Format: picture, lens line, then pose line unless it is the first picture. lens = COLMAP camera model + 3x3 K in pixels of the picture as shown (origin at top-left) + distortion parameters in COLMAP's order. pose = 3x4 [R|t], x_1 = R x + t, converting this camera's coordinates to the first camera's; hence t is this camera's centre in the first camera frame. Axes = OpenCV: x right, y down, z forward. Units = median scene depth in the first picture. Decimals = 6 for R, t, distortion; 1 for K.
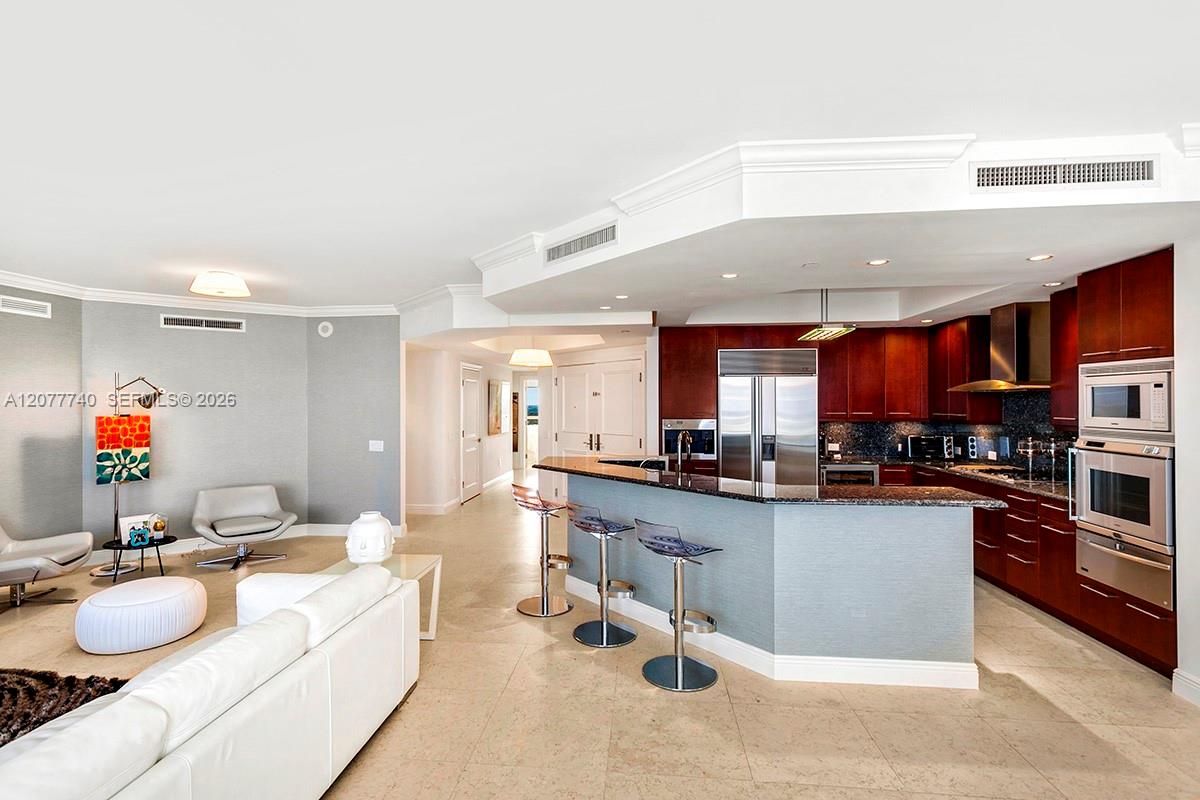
lens RADIAL K [[572.2, 0, 599.6], [0, 572.2, 401.8], [0, 0, 1]] dist [0.005564, 0.001021]
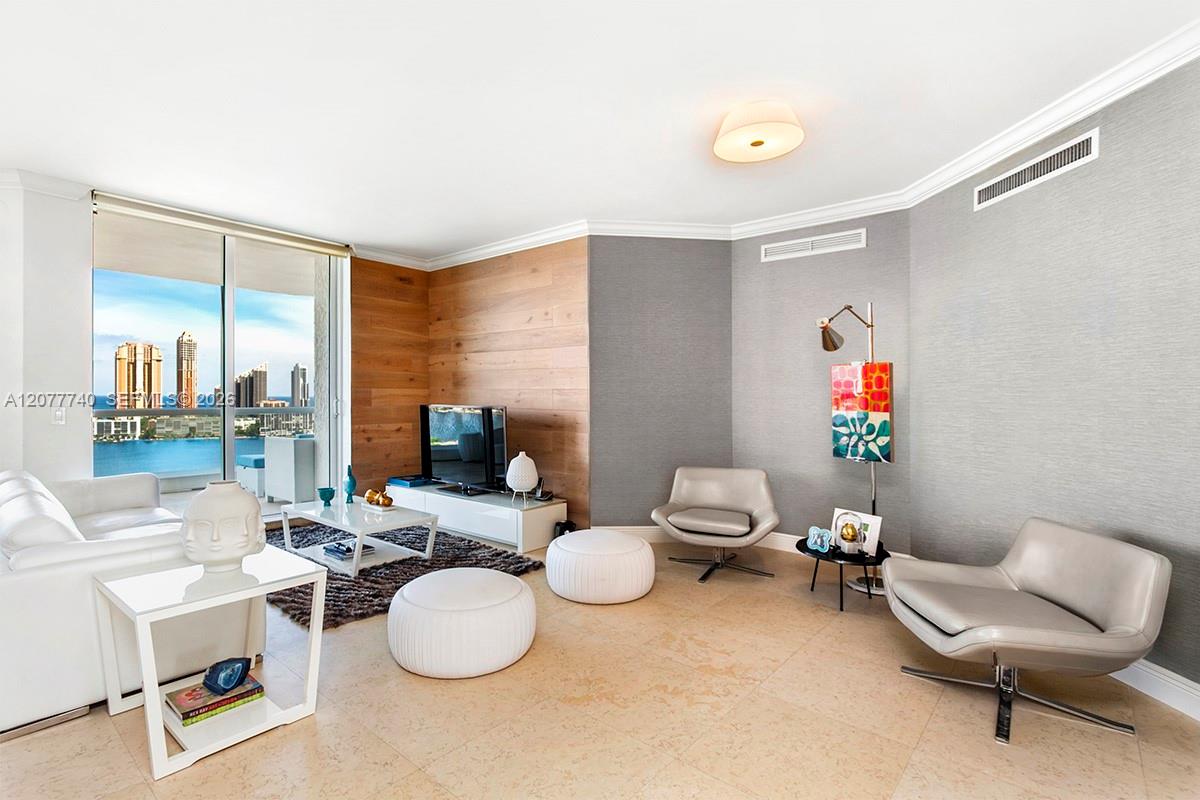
lens RADIAL K [[572.2, 0, 590.0], [0, 572.2, 395.5], [0, 0, 1]] dist [0.005564, 0.001021]
pose [[-0.584294, 0.000050, -0.811542, -0.077797], [-0.001093, 0.999999, 0.000848, 0.061234], [0.811542, 0.001383, -0.584293, 1.129738]]
